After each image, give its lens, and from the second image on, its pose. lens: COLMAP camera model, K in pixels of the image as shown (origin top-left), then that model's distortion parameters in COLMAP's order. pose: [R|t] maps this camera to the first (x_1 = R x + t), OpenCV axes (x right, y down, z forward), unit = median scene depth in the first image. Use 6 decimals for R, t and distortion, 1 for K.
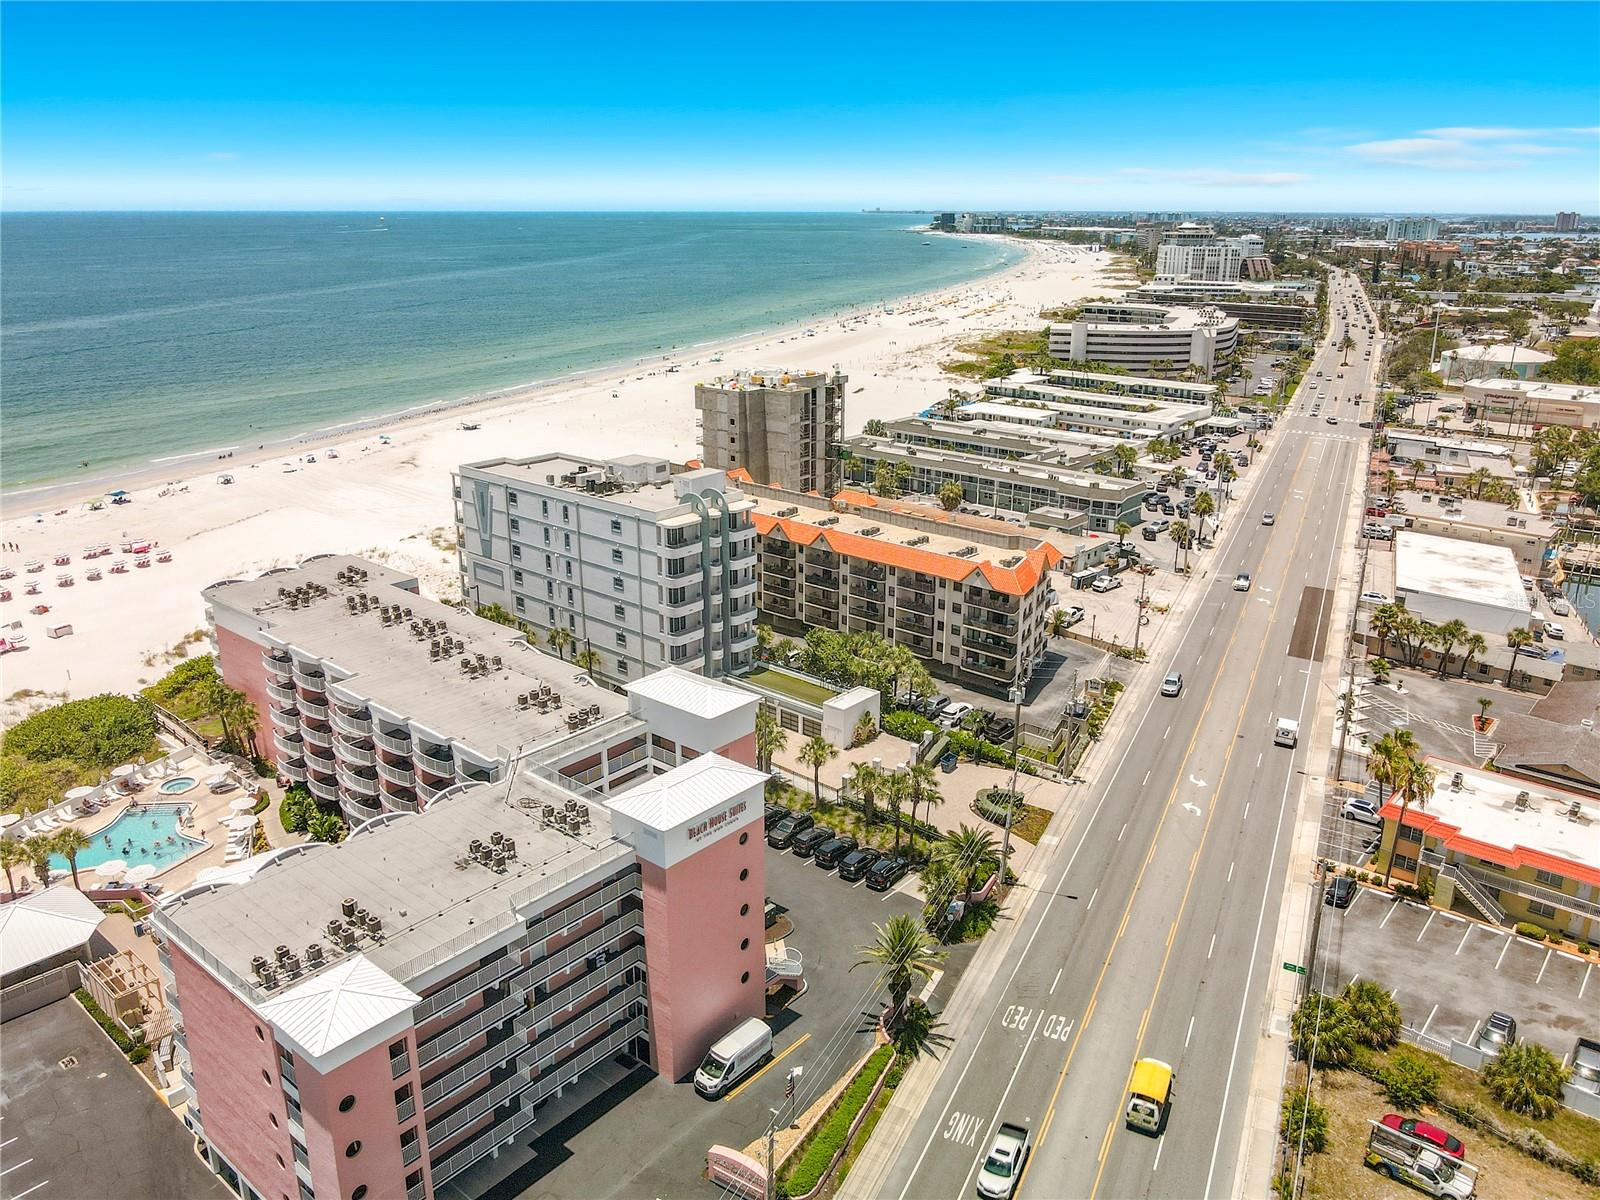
lens RADIAL K [[1184.2, 0, 800.8], [0, 1184.2, 610.5], [0, 0, 1]] dist [0.008014, 0.010530]
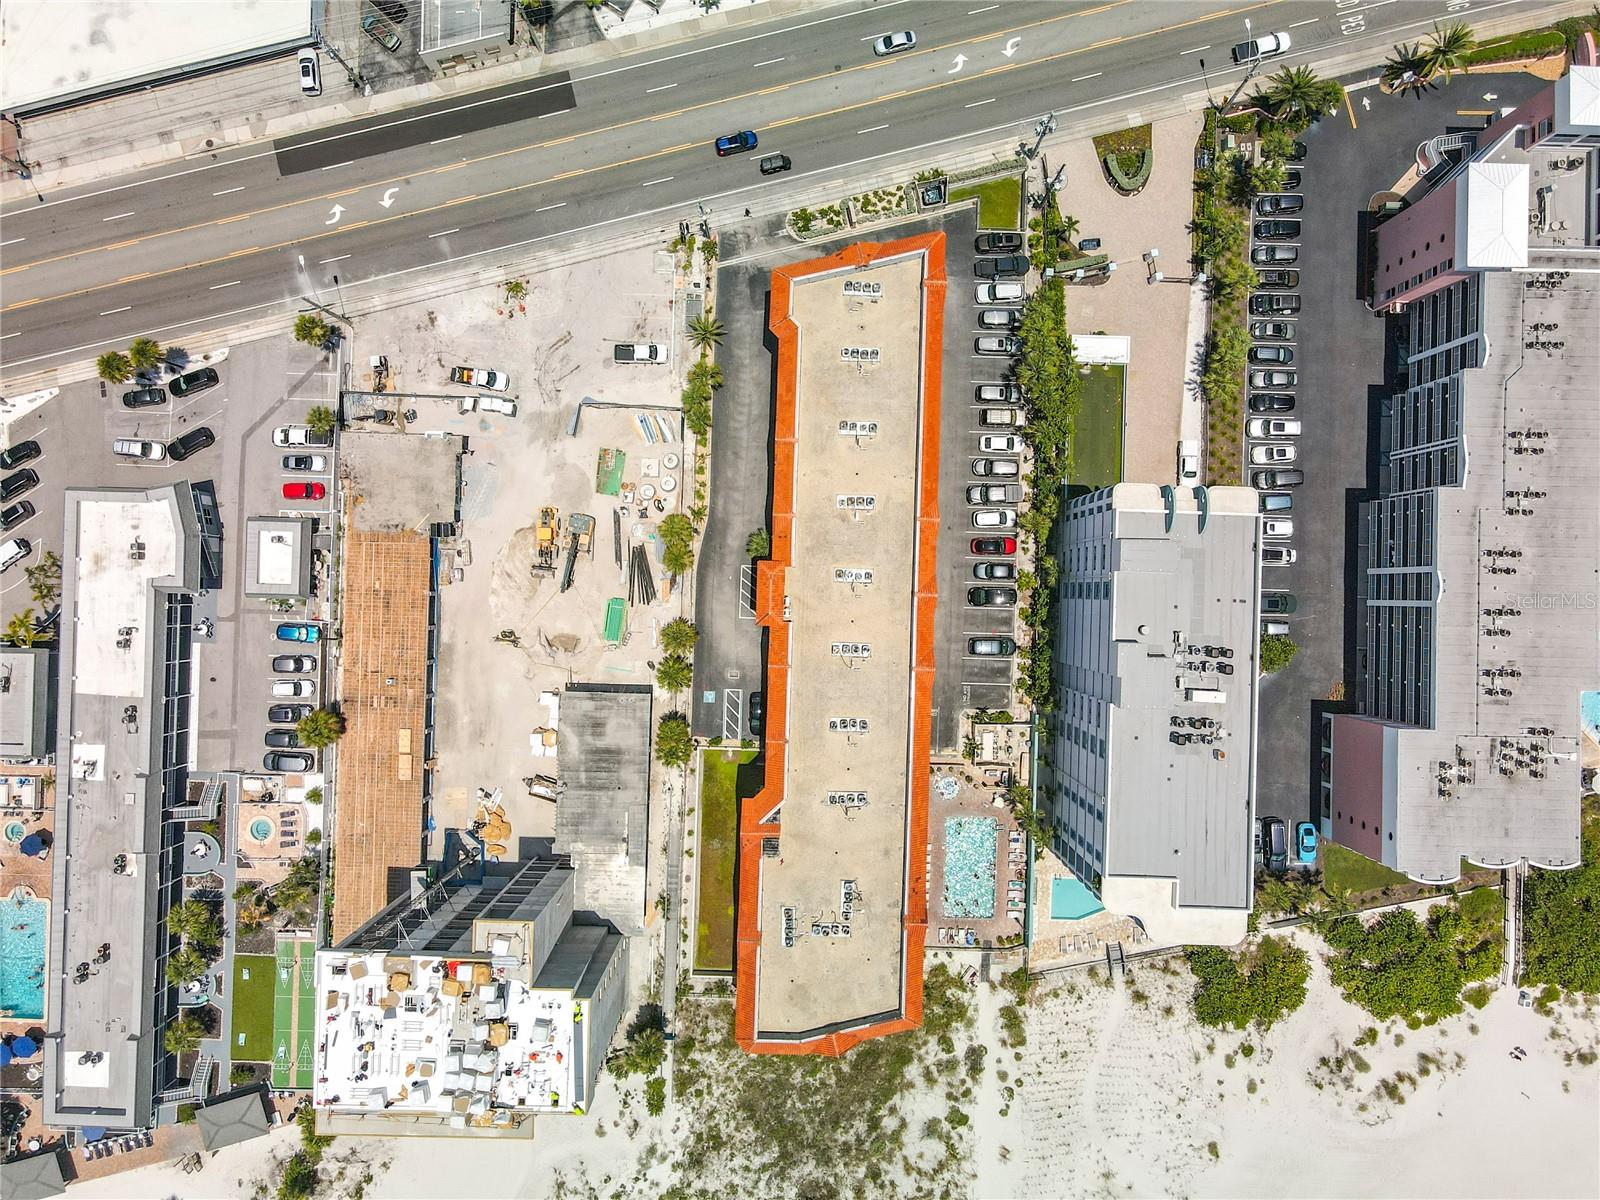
lens RADIAL K [[1168.5, 0, 802.2], [0, 1168.5, 580.5], [0, 0, 1]] dist [0.014081, 0.010384]
pose [[-0.631742, -0.775158, -0.005630, 0.047812], [0.239264, -0.201894, 0.949733, -0.841371], [-0.737330, 0.598639, 0.313012, 0.861218]]
